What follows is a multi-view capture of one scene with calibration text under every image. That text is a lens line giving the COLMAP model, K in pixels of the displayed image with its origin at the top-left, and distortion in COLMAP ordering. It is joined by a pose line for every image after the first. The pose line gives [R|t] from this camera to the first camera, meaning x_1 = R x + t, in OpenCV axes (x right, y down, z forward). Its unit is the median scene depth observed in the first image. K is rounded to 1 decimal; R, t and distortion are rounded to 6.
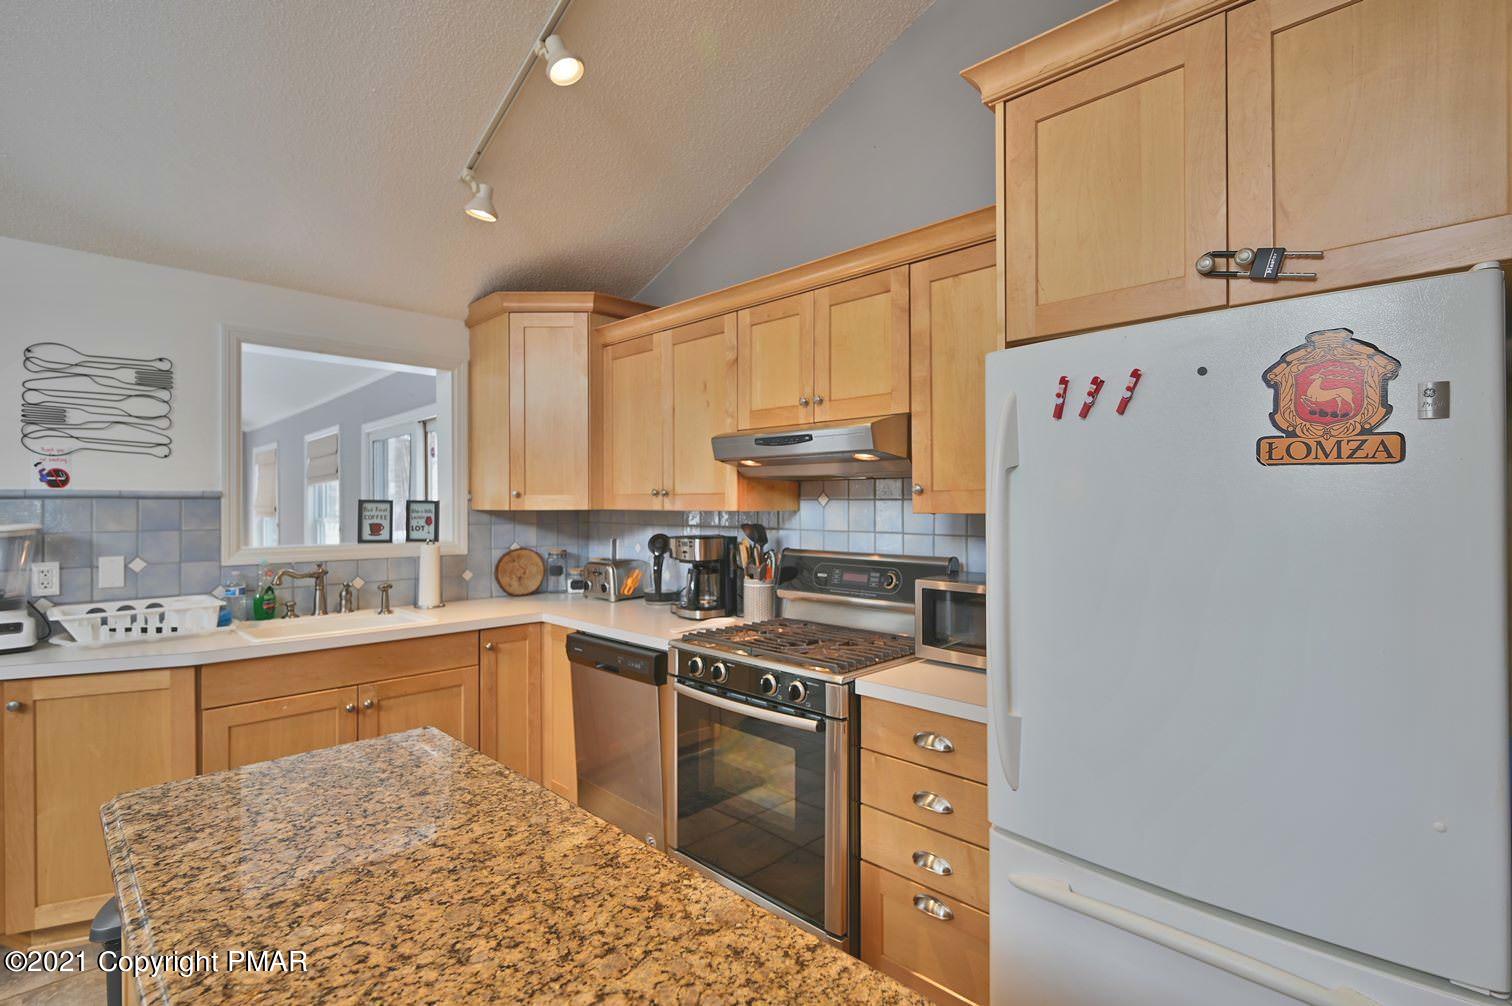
lens RADIAL K [[713.0, 0, 763.8], [0, 713.0, 498.6], [0, 0, 1]] dist [0.005367, 0.000088]
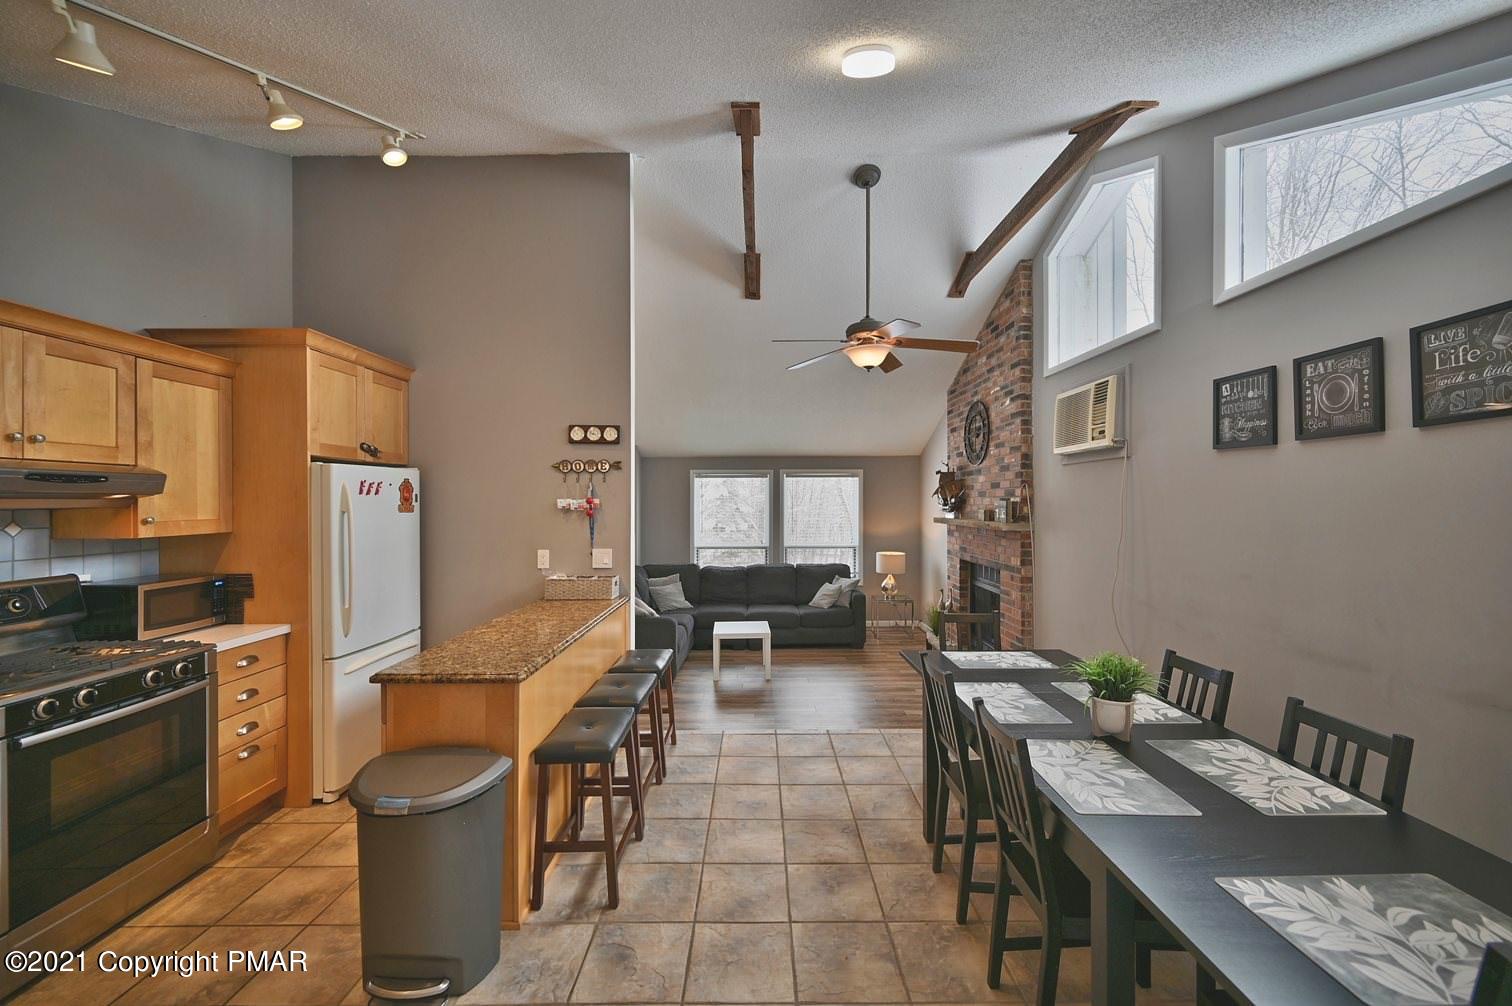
lens RADIAL K [[596.4, 0, 761.2], [0, 596.4, 501.0], [0, 0, 1]] dist [-0.003021, 0.000807]
pose [[-0.702427, 0.003297, 0.711748, -1.307124], [-0.001000, 0.999984, -0.005620, -0.041744], [-0.711755, -0.004659, -0.702412, 0.849856]]
